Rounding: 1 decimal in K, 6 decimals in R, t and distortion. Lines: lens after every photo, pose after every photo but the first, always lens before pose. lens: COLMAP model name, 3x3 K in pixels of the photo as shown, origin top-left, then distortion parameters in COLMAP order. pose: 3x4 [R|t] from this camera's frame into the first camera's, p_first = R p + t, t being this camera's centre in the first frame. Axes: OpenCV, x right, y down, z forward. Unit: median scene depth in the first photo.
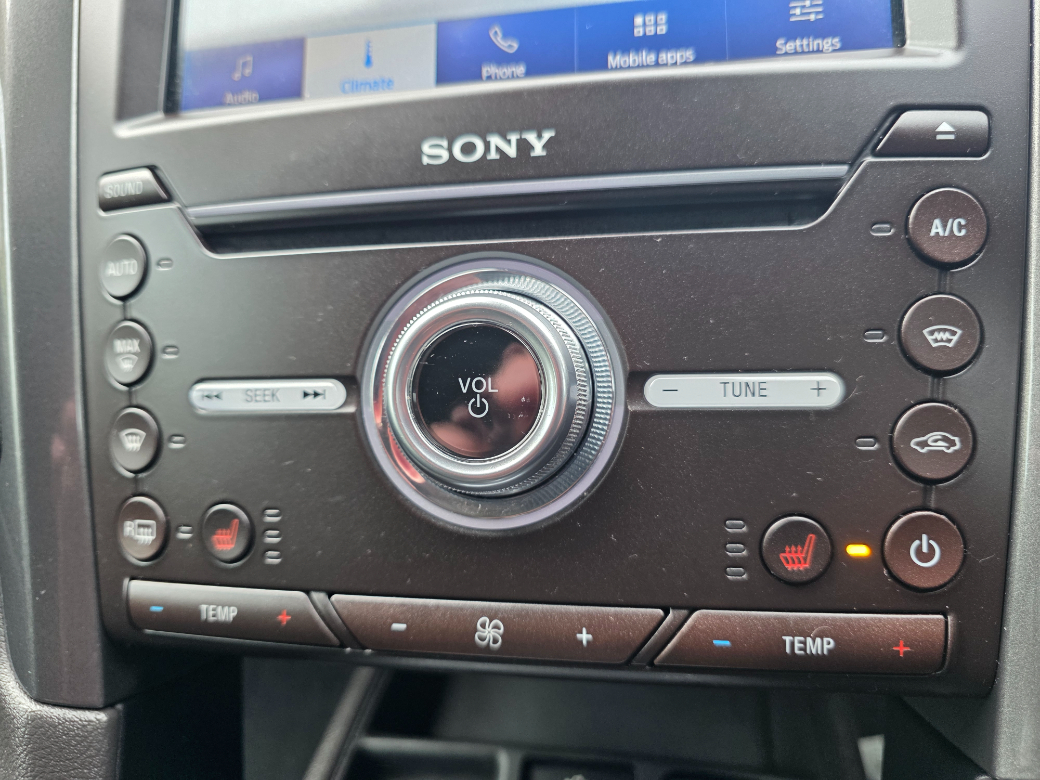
lens RADIAL K [[701.7, 0, 516.5], [0, 701.7, 391.3], [0, 0, 1]] dist [0.005230, -0.001194]
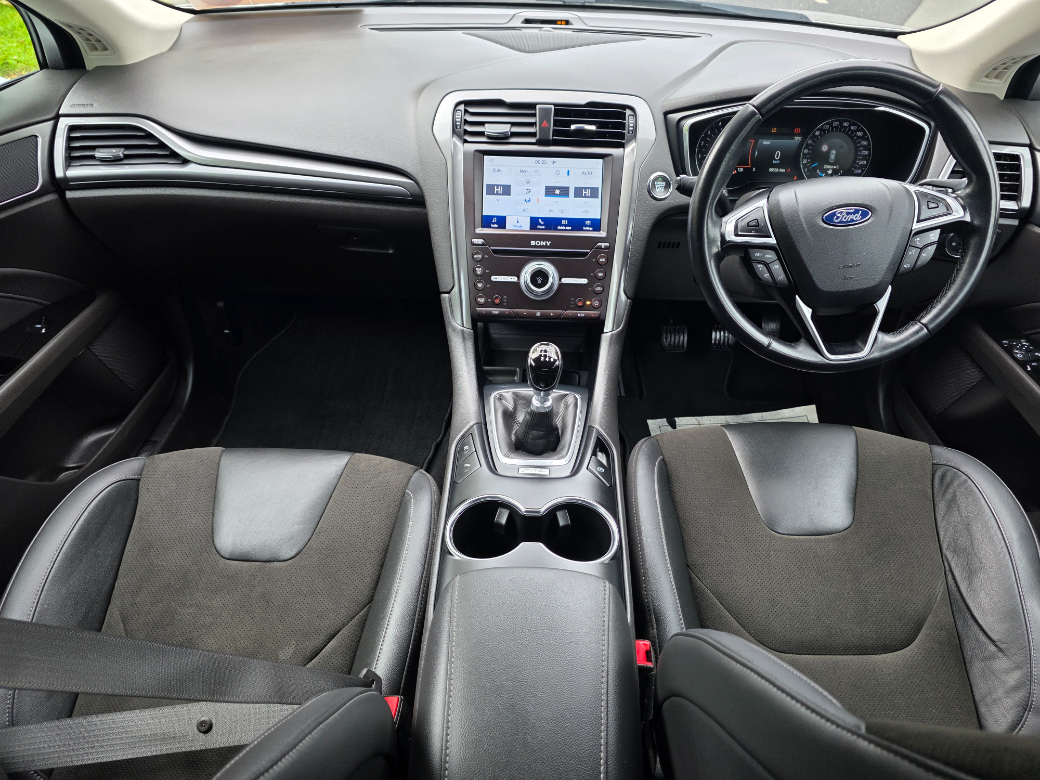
lens RADIAL K [[701.7, 0, 520.6], [0, 701.7, 392.8], [0, 0, 1]] dist [0.005230, -0.001194]
pose [[0.983597, 0.011031, 0.180043, -1.461991], [-0.040405, 0.986239, 0.160311, 0.001335], [-0.175797, -0.164956, 0.970508, -5.895897]]
